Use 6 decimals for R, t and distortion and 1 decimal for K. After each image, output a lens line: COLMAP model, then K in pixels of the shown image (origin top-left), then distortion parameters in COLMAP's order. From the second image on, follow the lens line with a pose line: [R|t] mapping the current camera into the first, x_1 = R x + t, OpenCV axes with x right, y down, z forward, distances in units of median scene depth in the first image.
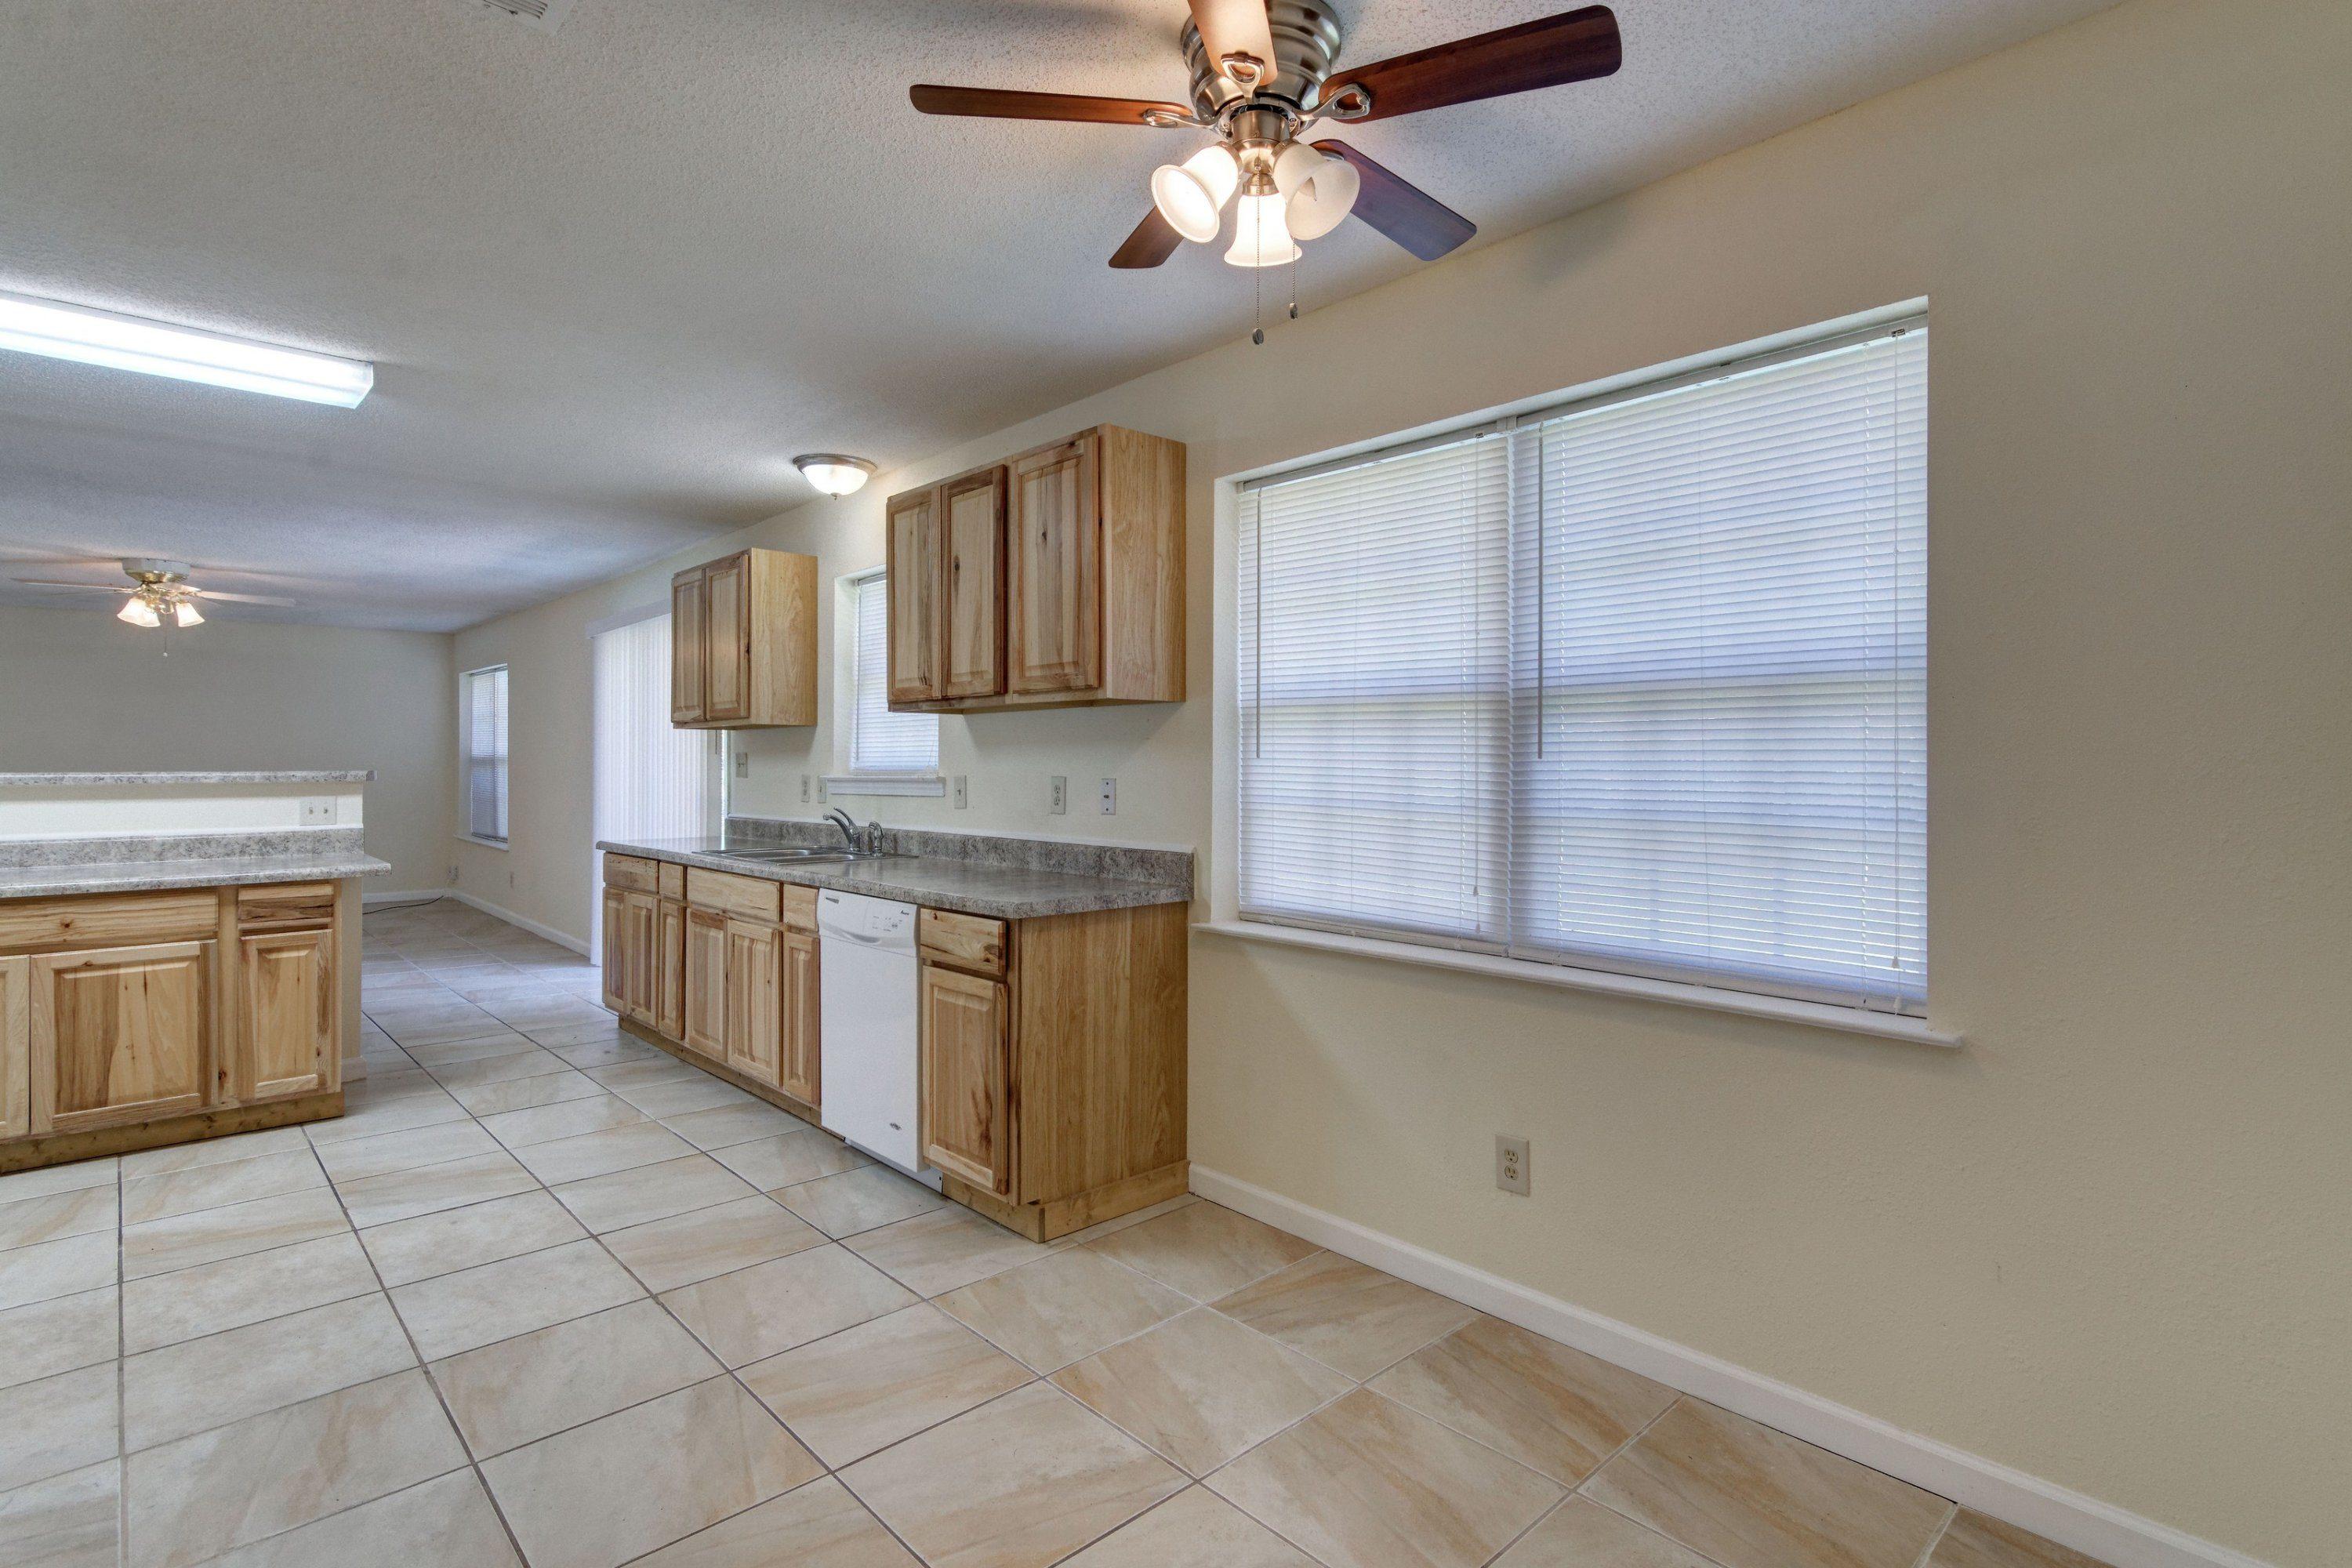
lens RADIAL K [[1151.1, 0, 1180.1], [0, 1151.1, 758.3], [0, 0, 1]] dist [0.010529, -0.001118]
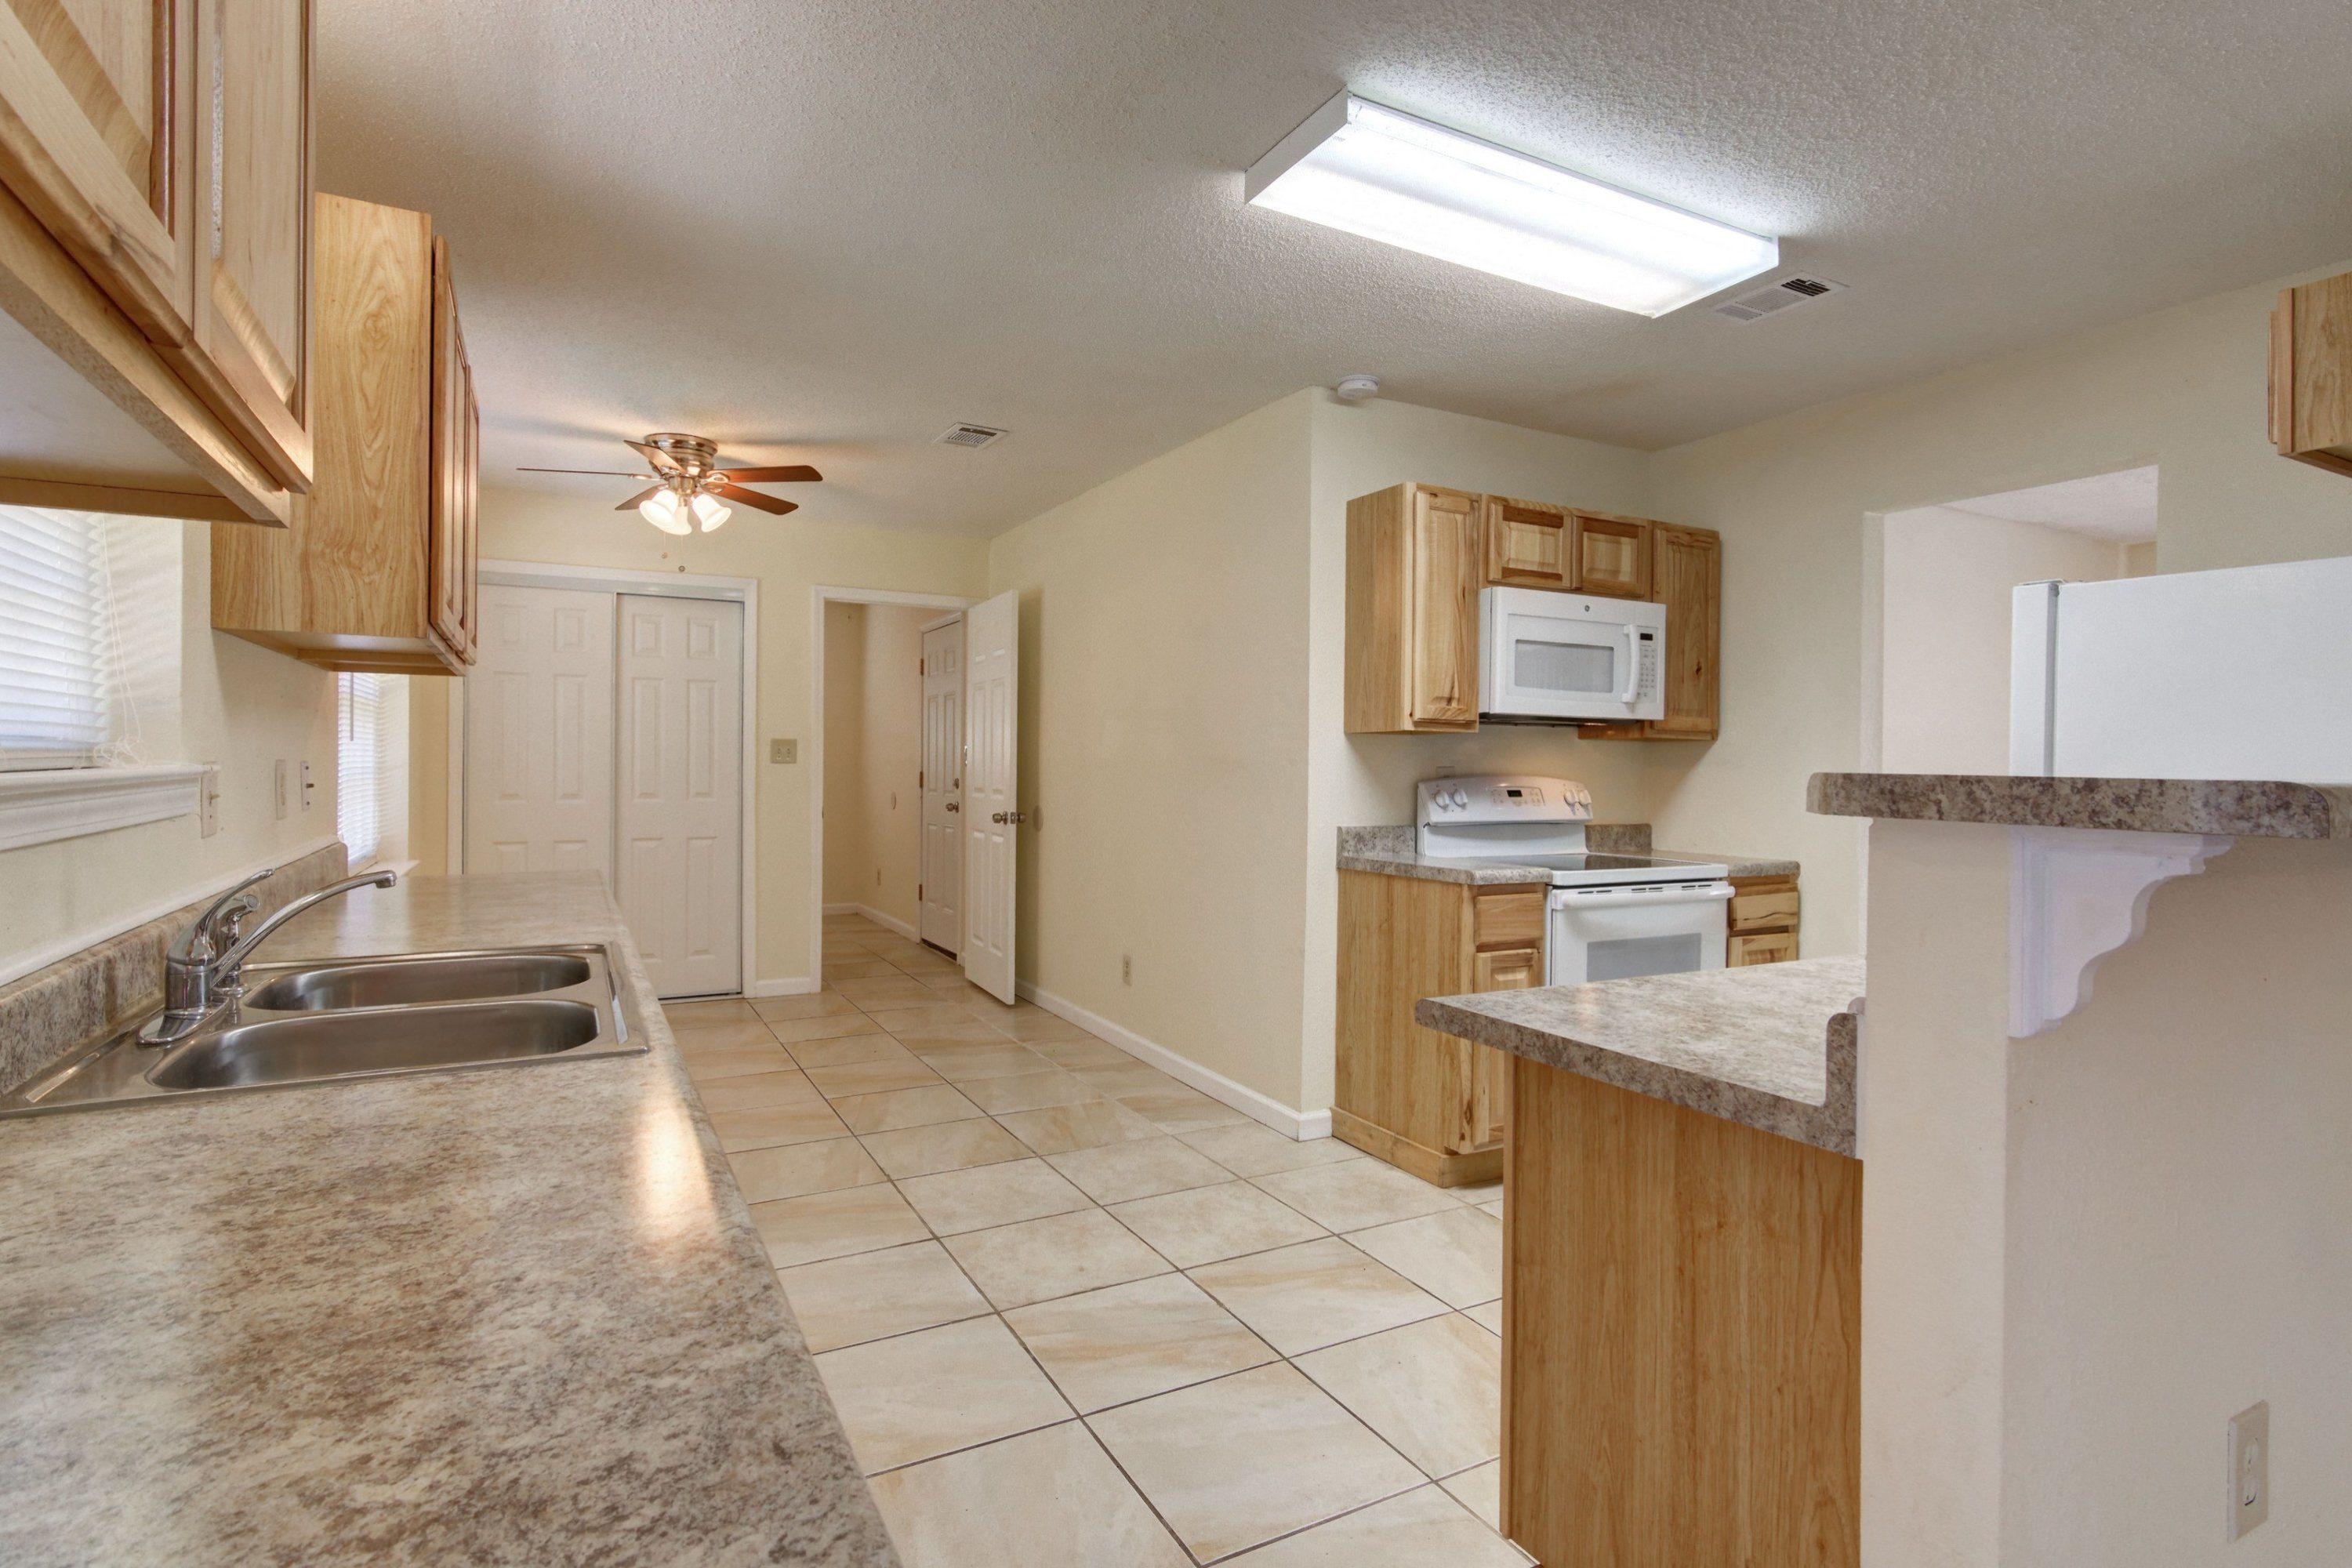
lens RADIAL K [[1151.1, 0, 1157.4], [0, 1151.1, 783.1], [0, 0, 1]] dist [0.010529, -0.001118]
pose [[-0.963945, -0.012717, 0.265797, -0.919242], [-0.008490, 0.999819, 0.017046, 0.016837], [-0.265966, 0.014175, -0.963878, 1.839639]]
